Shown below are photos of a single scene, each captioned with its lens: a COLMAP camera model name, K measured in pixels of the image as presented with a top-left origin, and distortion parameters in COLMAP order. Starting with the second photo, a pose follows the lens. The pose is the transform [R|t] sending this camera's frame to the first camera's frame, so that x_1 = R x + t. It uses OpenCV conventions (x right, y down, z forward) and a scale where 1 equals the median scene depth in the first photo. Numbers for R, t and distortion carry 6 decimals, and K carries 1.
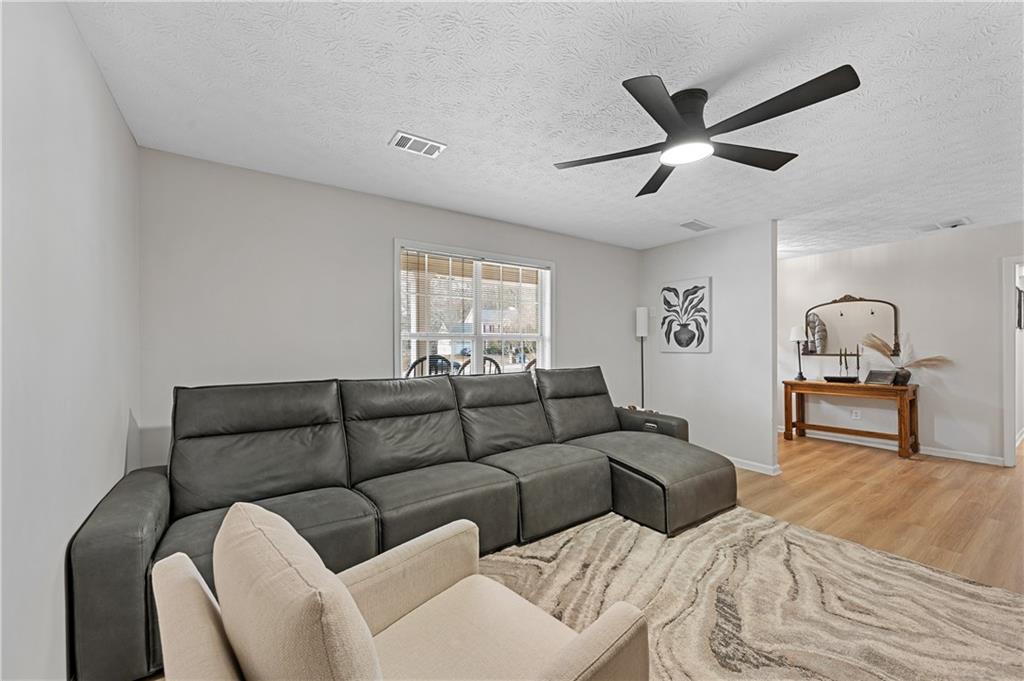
lens RADIAL K [[414.9, 0, 512.1], [0, 414.9, 344.1], [0, 0, 1]] dist [0.001833, 0.000098]
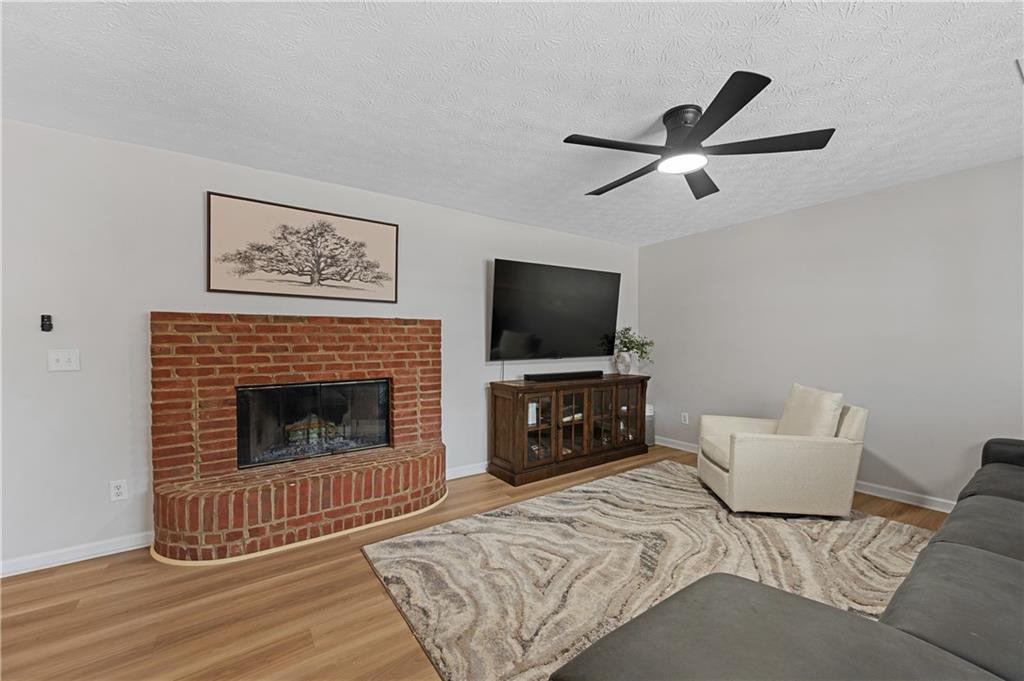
lens RADIAL K [[414.9, 0, 512.7], [0, 414.9, 341.7], [0, 0, 1]] dist [0.001833, 0.000098]
pose [[-0.999971, 0.006368, -0.004077, 0.853698], [0.006356, 0.999975, 0.003123, -0.005609], [0.004097, 0.003097, -0.999987, 2.058328]]
